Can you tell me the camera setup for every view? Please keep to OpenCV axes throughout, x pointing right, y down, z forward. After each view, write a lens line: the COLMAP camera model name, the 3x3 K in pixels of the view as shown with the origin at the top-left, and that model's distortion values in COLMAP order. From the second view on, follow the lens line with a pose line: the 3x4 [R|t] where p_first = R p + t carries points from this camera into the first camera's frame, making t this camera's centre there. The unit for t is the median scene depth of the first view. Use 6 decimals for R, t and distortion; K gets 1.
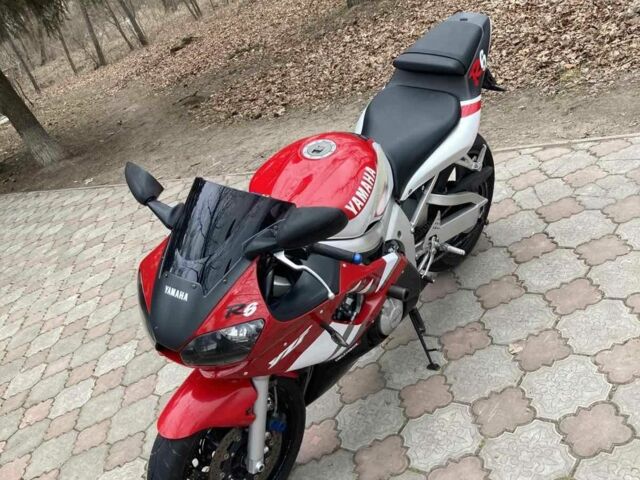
lens RADIAL K [[700.2, 0, 320.2], [0, 700.2, 258.3], [0, 0, 1]] dist [0.086226, -0.220391]
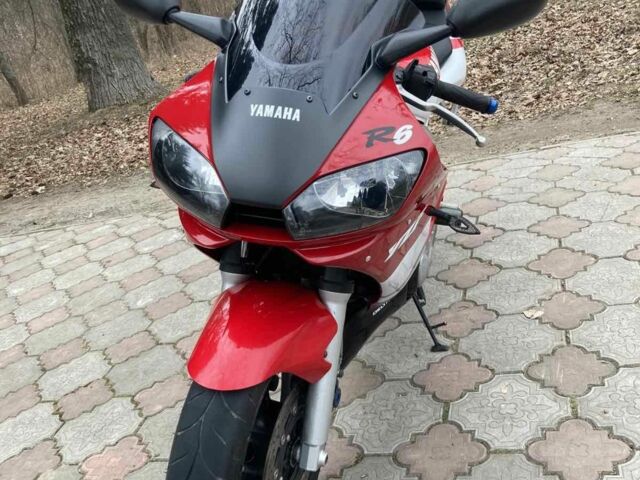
lens RADIAL K [[702.4, 0, 320.0], [0, 702.4, 240.0], [0, 0, 1]] dist [0.082331, -0.229010]
pose [[0.911251, 0.024814, 0.411103, -0.298706], [0.074436, 0.971822, -0.223653, 0.211172], [-0.405069, 0.234405, 0.883727, 0.343611]]
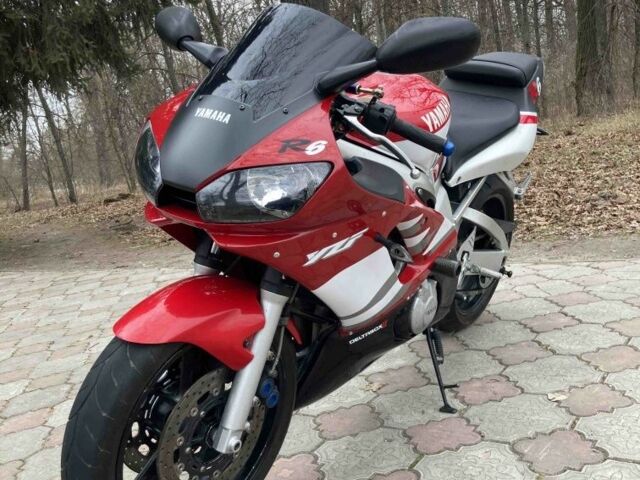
lens RADIAL K [[702.4, 0, 320.0], [0, 702.4, 240.0], [0, 0, 1]] dist [0.082331, -0.229010]
pose [[0.967699, 0.227226, 0.109214, -0.106795], [-0.178813, 0.923993, -0.338028, 0.280777], [-0.177722, 0.307581, 0.934778, 0.250830]]
